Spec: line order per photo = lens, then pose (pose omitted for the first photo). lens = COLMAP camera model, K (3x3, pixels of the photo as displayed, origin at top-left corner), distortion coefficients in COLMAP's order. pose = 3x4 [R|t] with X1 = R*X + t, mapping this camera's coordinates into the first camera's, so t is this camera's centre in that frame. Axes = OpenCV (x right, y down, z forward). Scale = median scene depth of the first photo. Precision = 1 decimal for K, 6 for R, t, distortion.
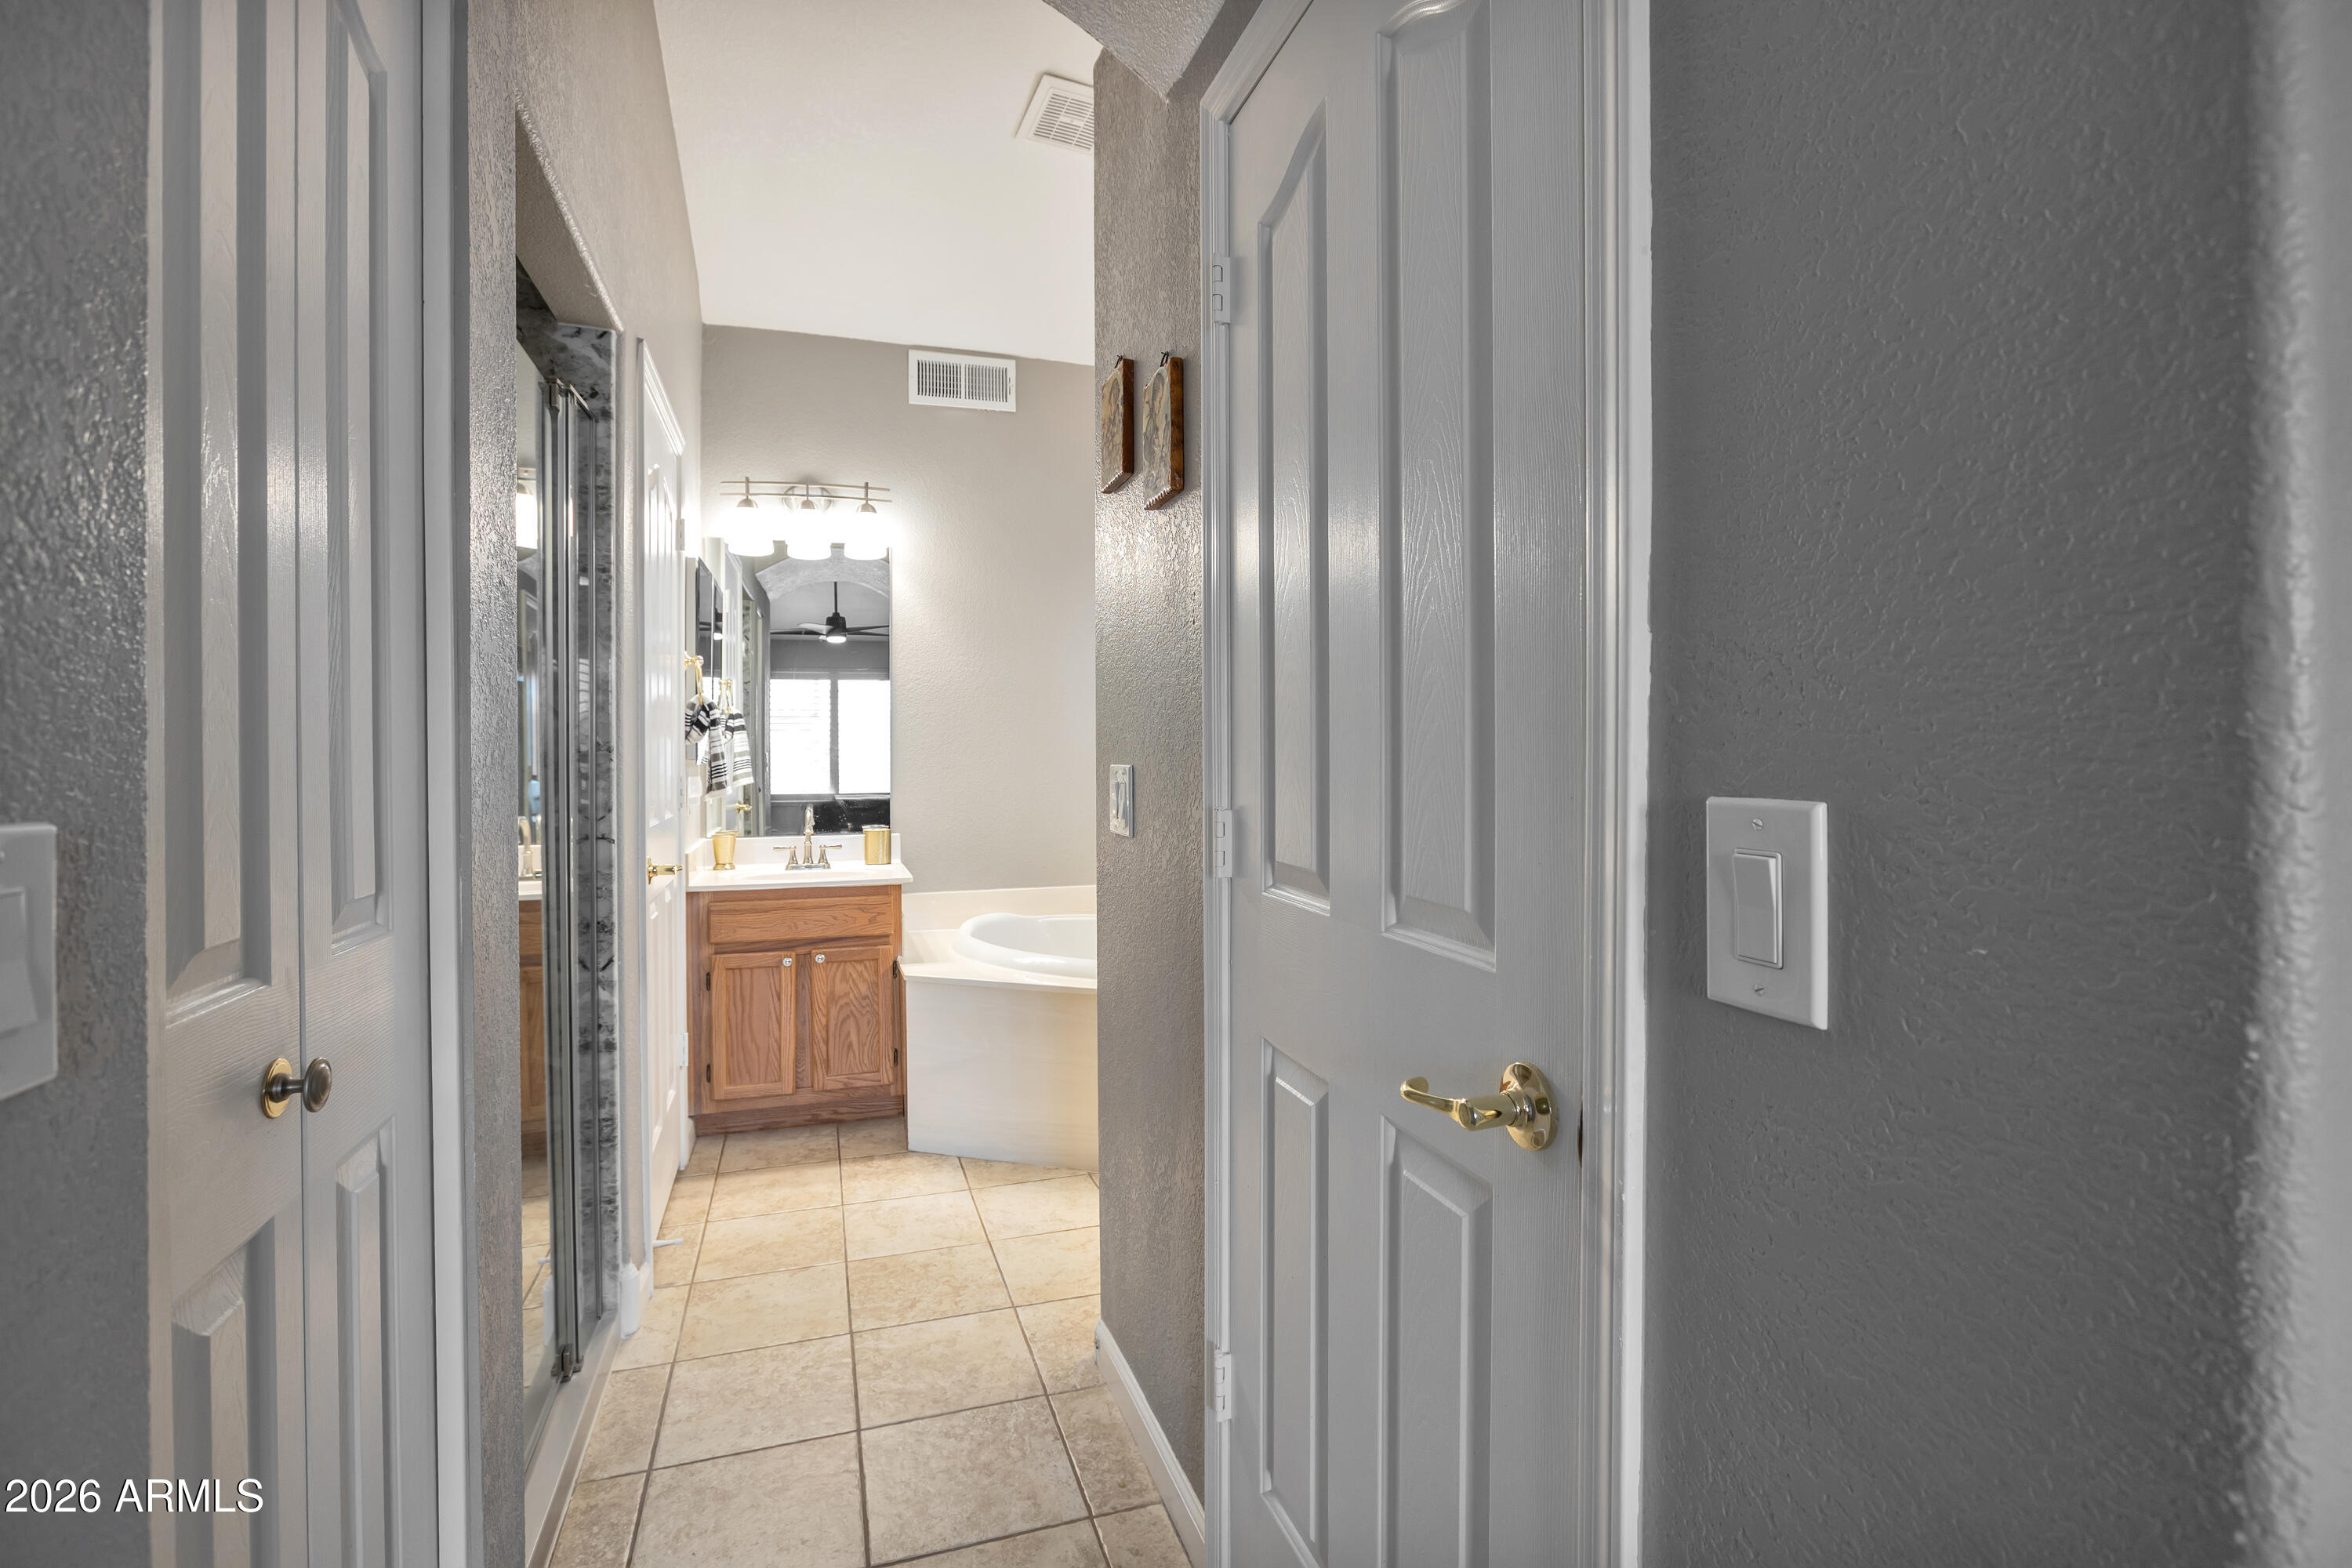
lens RADIAL K [[1087.5, 0, 1165.4], [0, 1087.5, 762.5], [0, 0, 1]] dist [-0.002605, -0.000588]
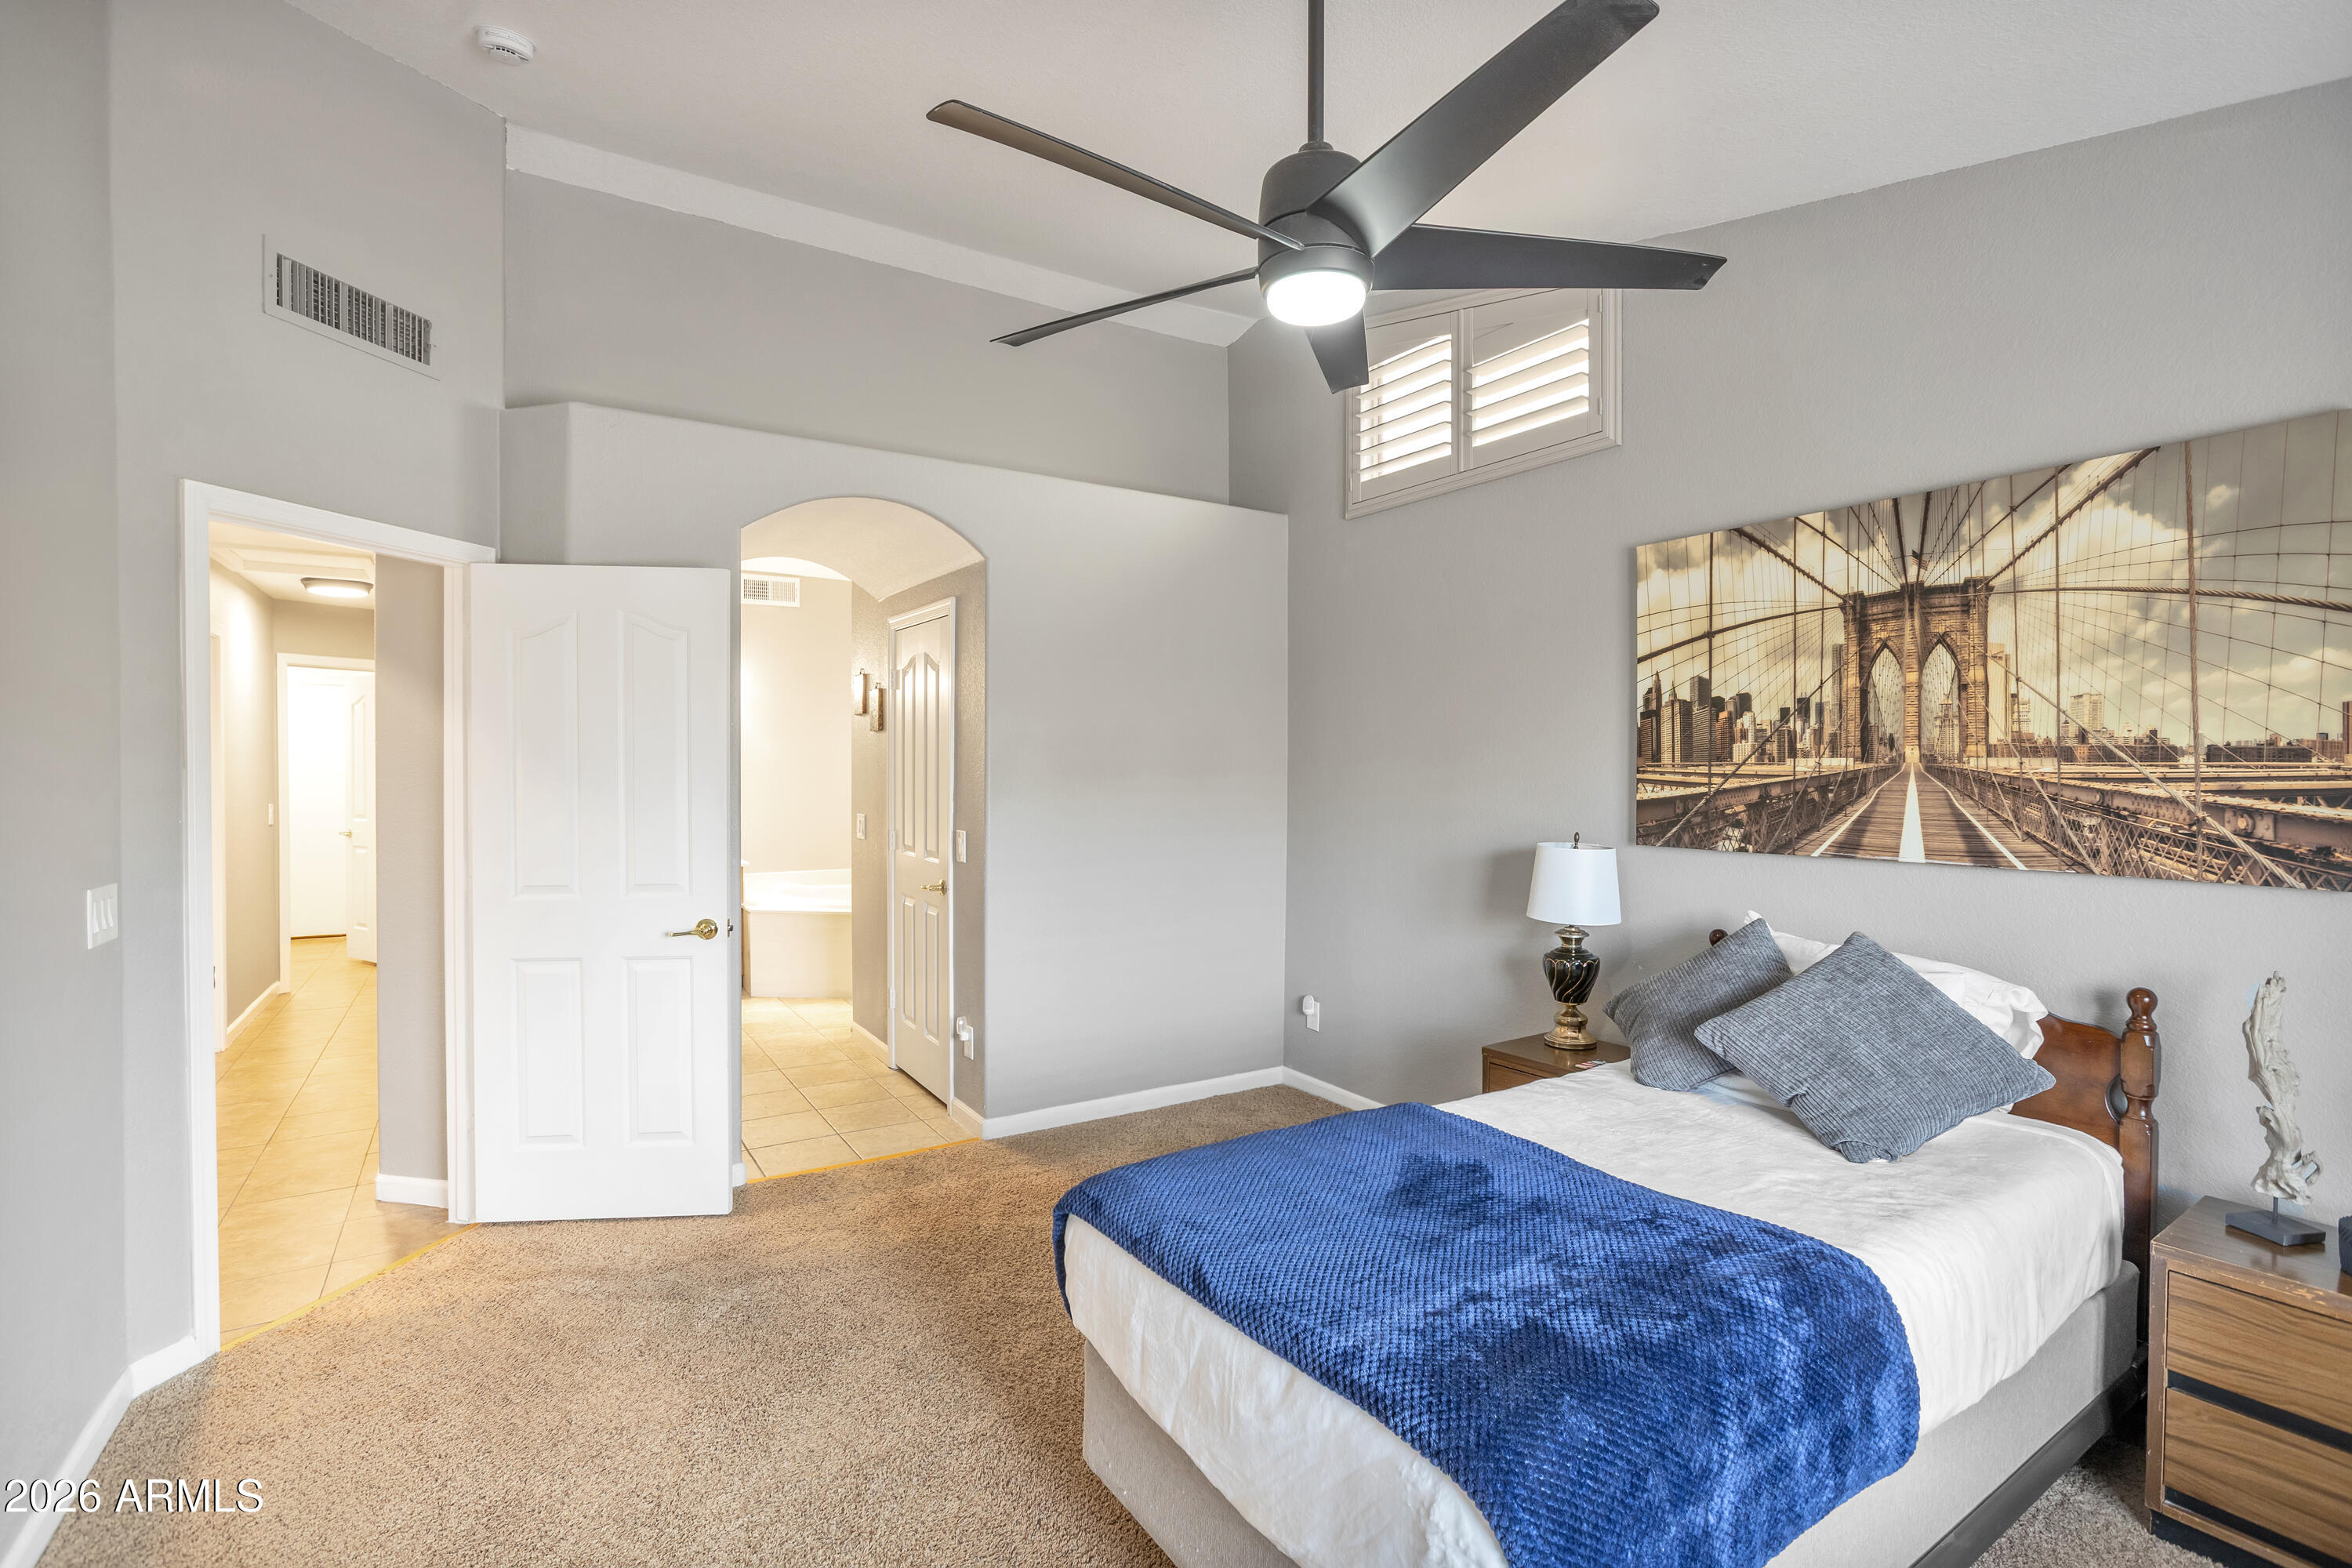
lens RADIAL K [[1087.5, 0, 1165.4], [0, 1087.5, 762.5], [0, 0, 1]] dist [-0.002605, -0.000588]
pose [[0.974373, -0.003534, 0.224913, 0.048988], [0.006270, 0.999915, -0.011451, -0.052945], [-0.224853, 0.012567, 0.974312, -1.032149]]
